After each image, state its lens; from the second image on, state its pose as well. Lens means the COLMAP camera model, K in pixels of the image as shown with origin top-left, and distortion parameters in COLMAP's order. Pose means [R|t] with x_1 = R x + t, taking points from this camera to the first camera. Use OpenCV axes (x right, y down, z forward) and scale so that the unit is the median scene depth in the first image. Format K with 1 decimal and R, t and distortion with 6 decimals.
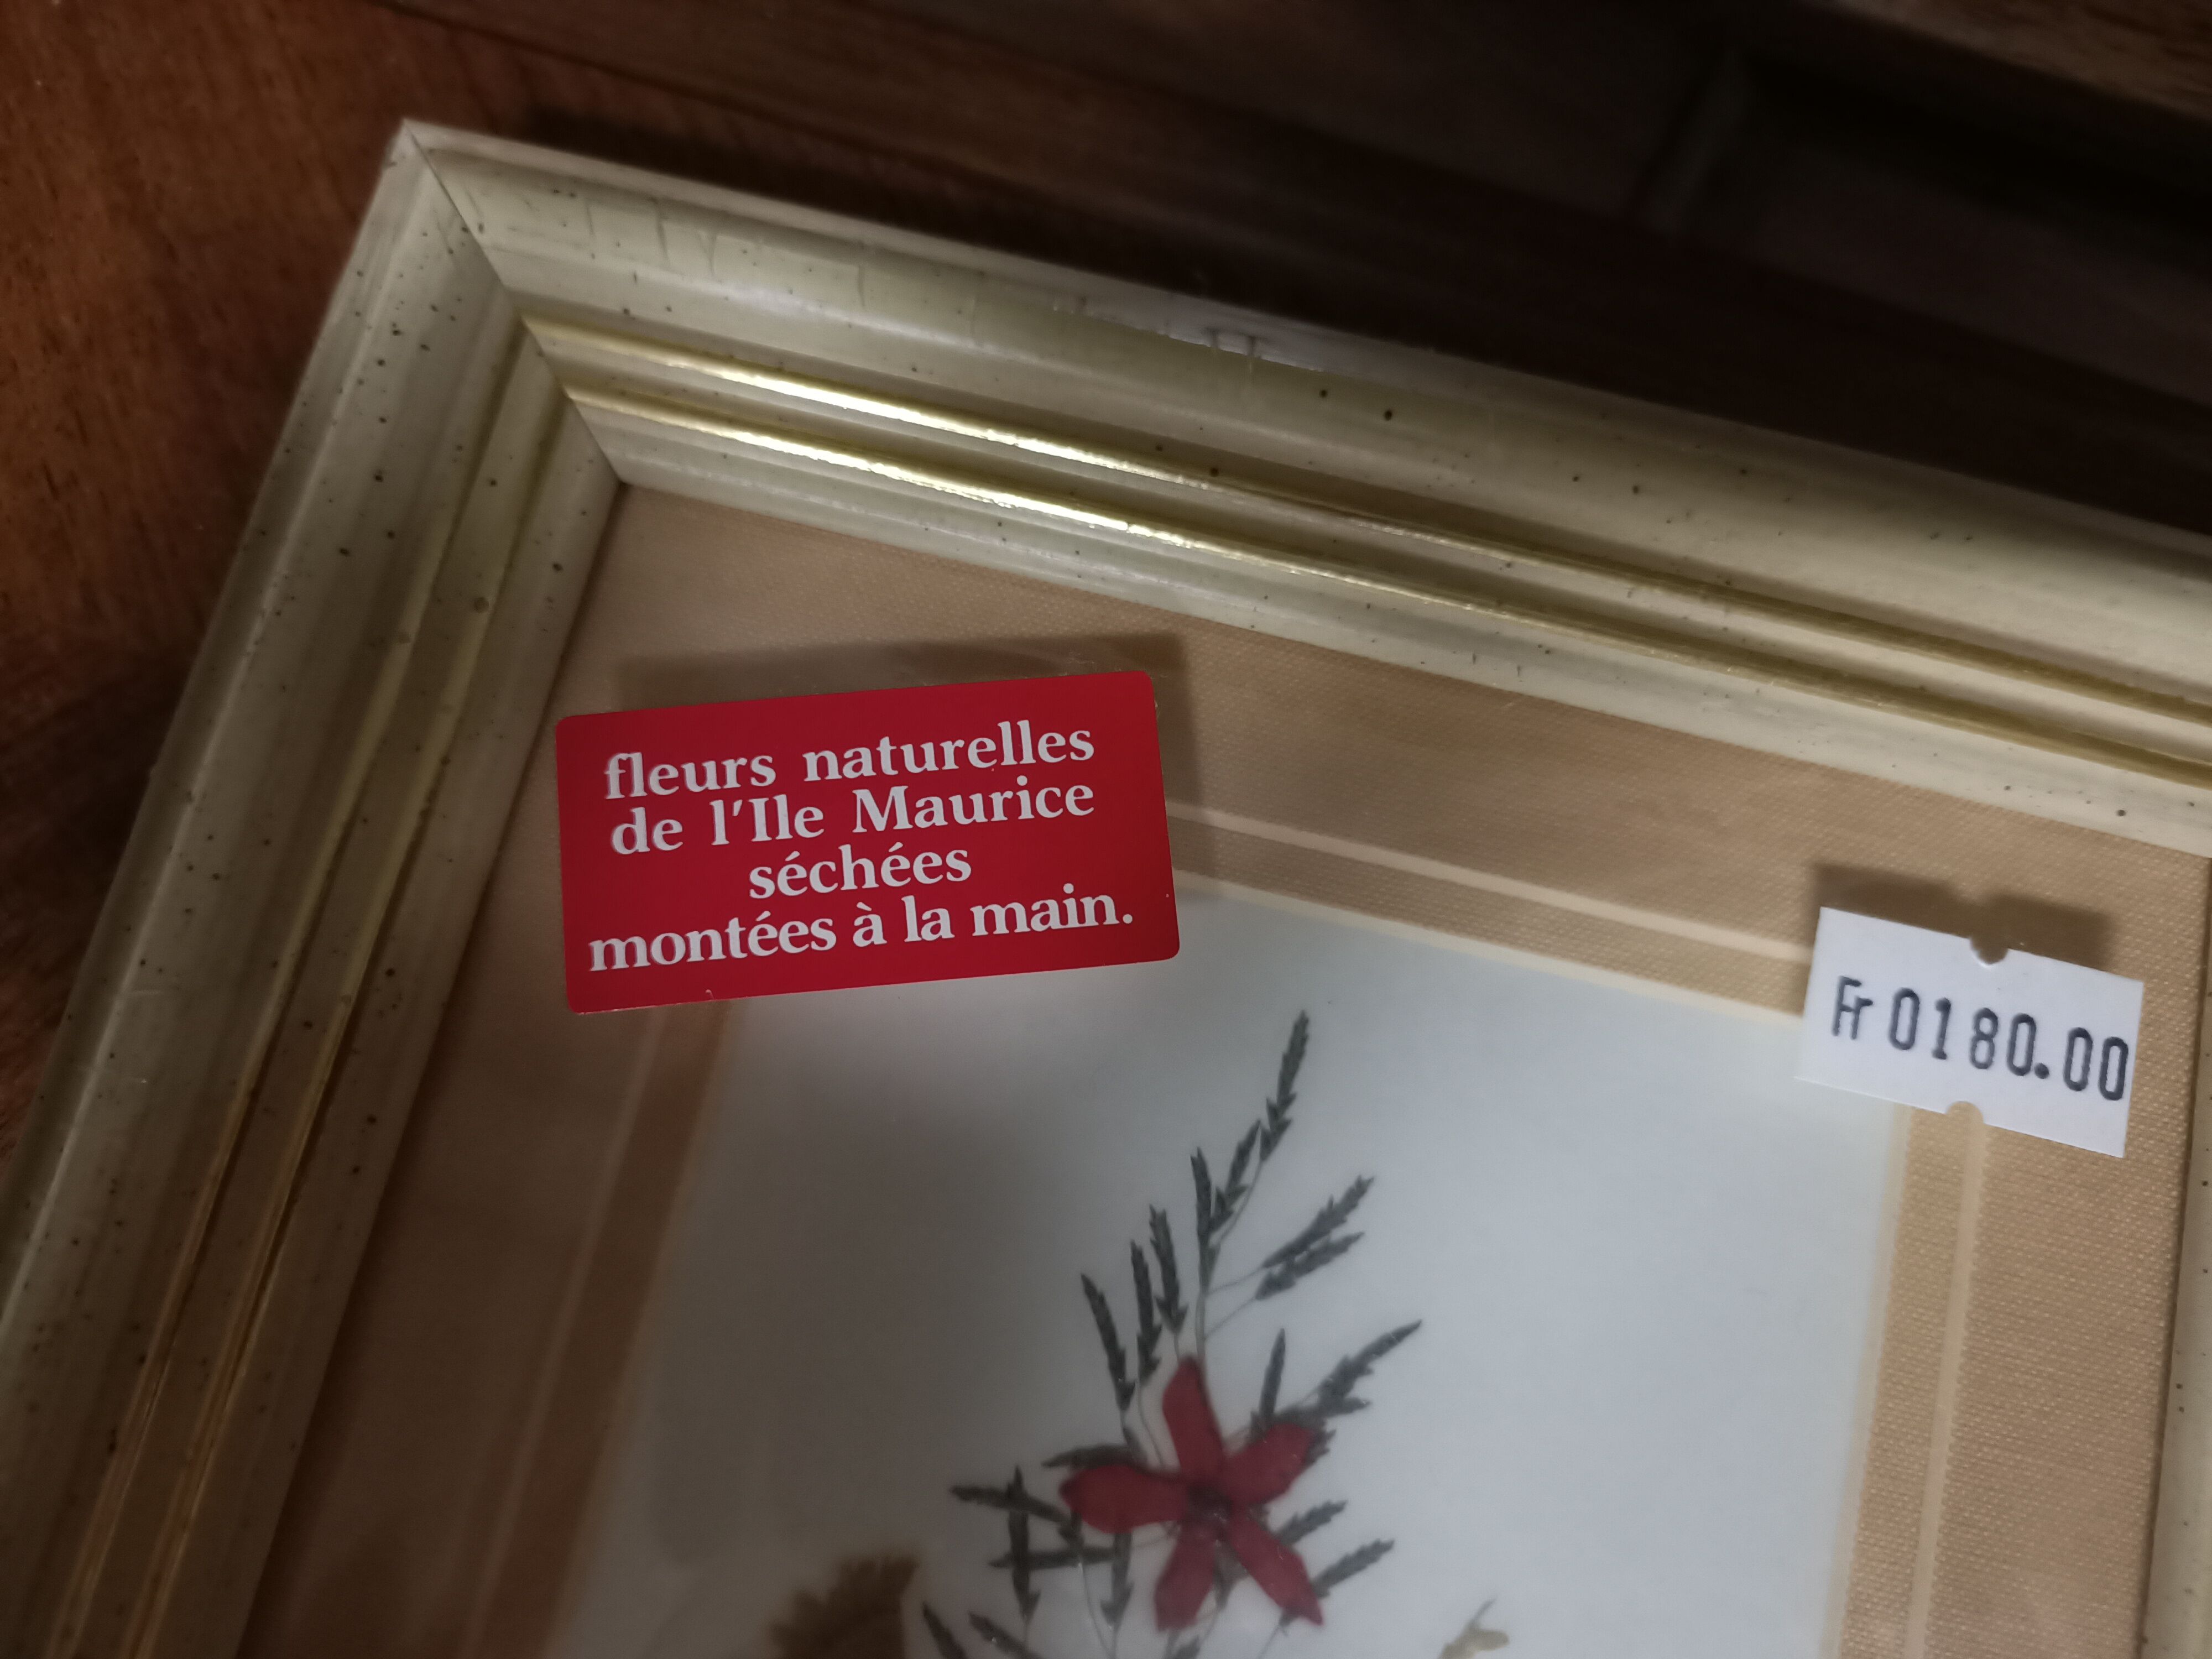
lens RADIAL K [[1660.5, 0, 1106.0], [0, 1660.5, 829.5], [0, 0, 1]] dist [0.003933, -0.037253]
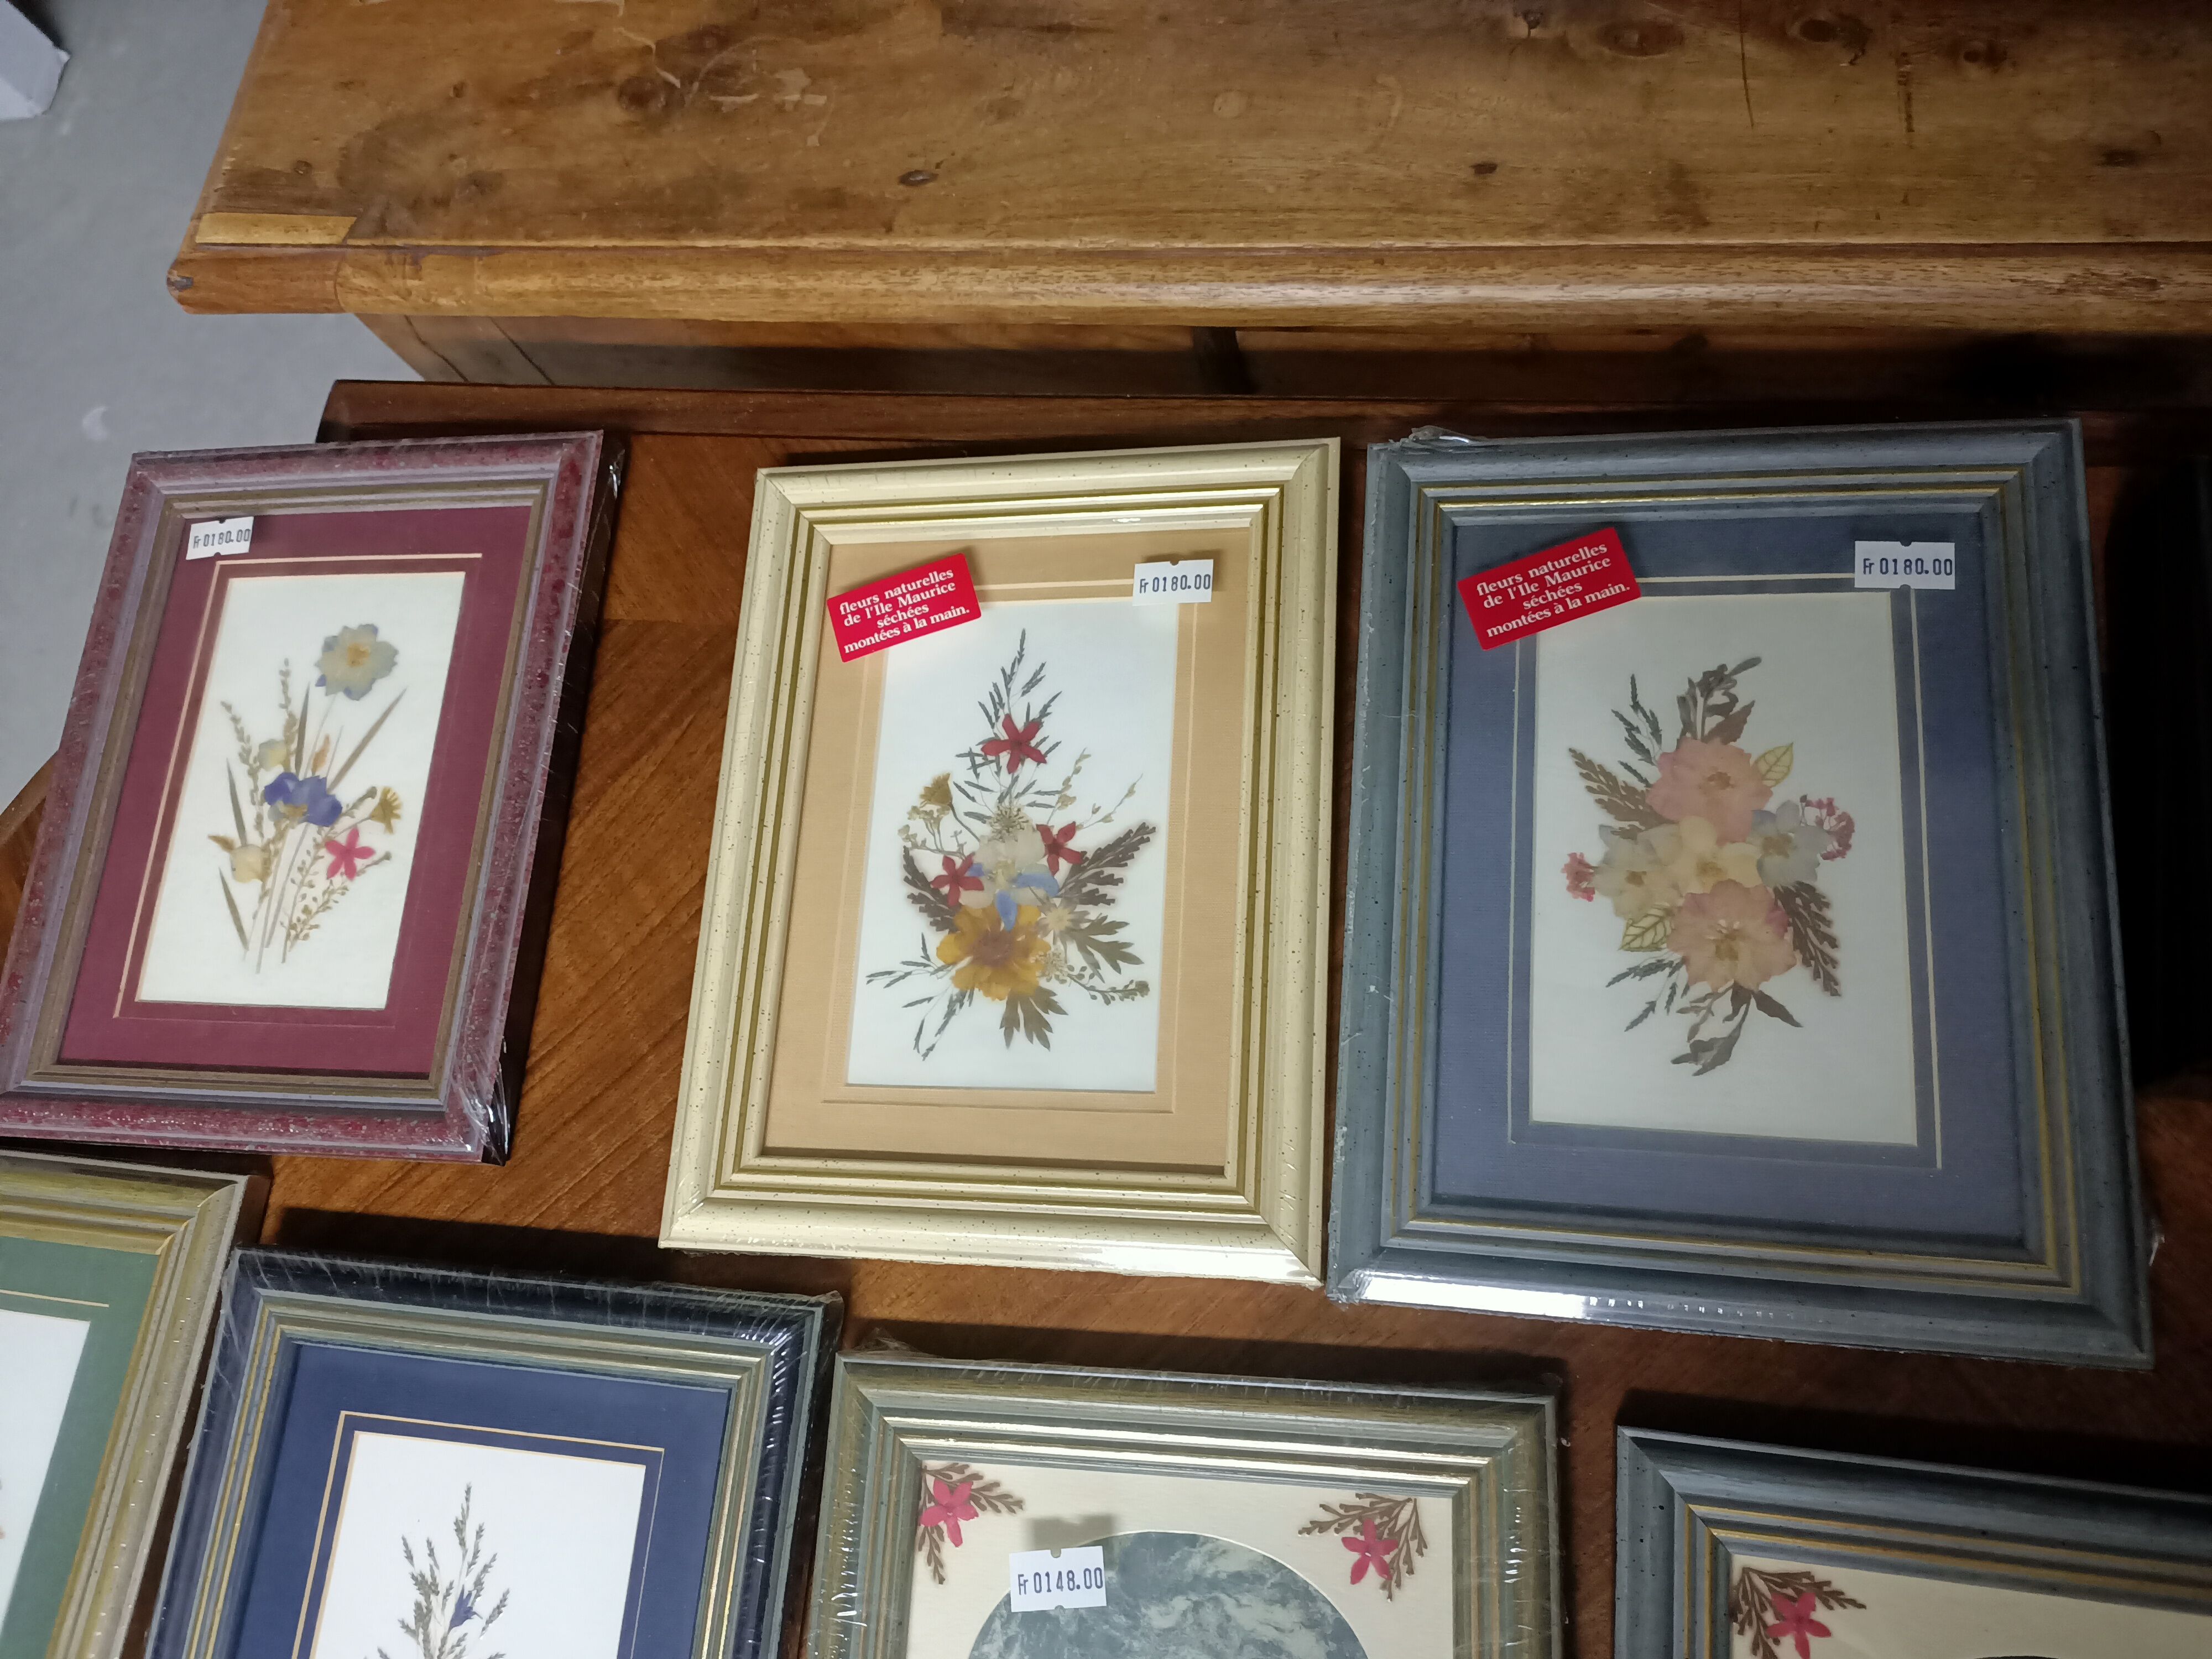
lens RADIAL K [[1659.9, 0, 1106.0], [0, 1659.9, 829.5], [0, 0, 1]] dist [0.025087, -0.002032]
pose [[0.956580, -0.233289, -0.174731, 0.919711], [0.220441, 0.971247, -0.089921, 1.010395], [0.190685, 0.047499, 0.980501, -2.883032]]
